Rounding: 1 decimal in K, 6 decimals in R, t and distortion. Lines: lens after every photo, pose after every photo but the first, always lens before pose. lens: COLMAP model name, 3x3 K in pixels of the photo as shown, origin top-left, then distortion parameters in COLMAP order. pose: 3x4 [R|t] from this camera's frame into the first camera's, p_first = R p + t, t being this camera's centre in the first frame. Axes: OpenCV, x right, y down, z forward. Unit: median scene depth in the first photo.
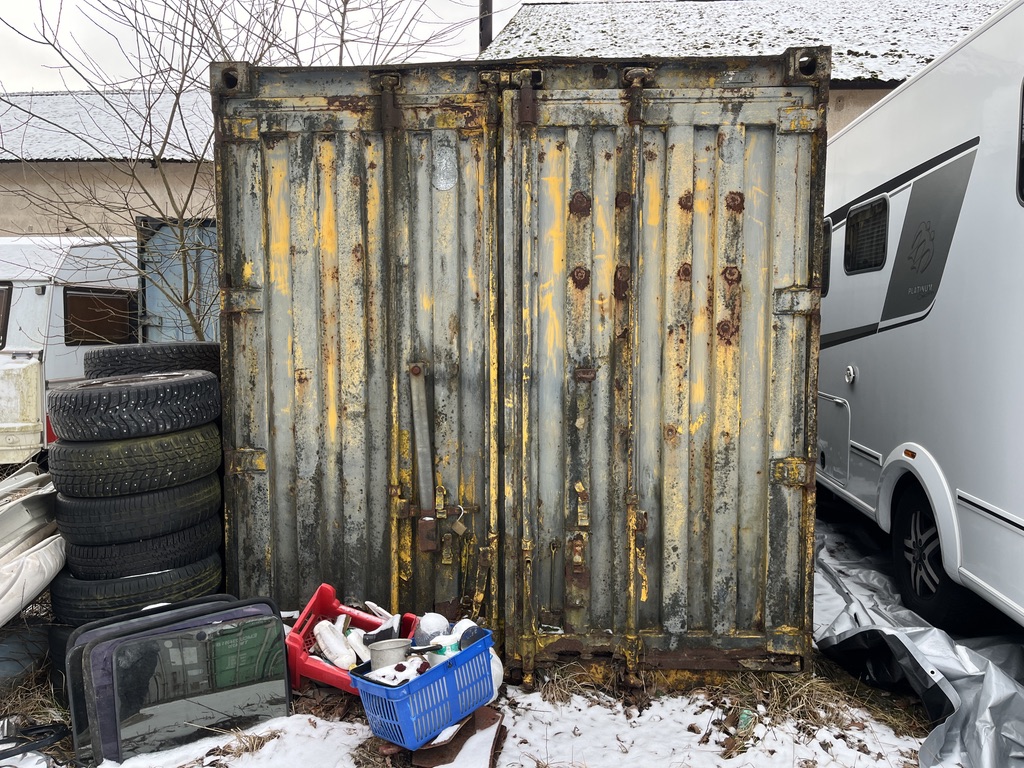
lens RADIAL K [[775.9, 0, 503.4], [0, 775.9, 380.1], [0, 0, 1]] dist [0.067322, -0.082543]
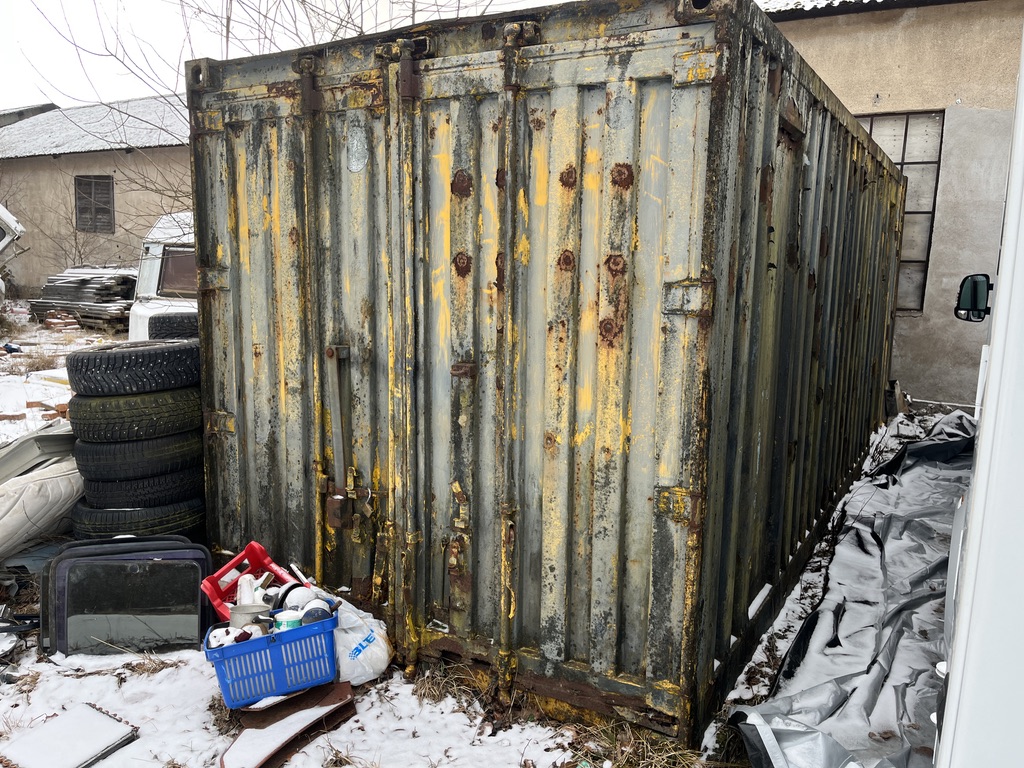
lens RADIAL K [[769.1, 0, 512.1], [0, 769.1, 388.0], [0, 0, 1]] dist [0.068834, -0.093443]
pose [[0.898201, 0.083490, -0.431584, 0.550374], [-0.050621, 0.994911, 0.087116, -0.067590], [0.436661, -0.056400, 0.897857, 0.192871]]
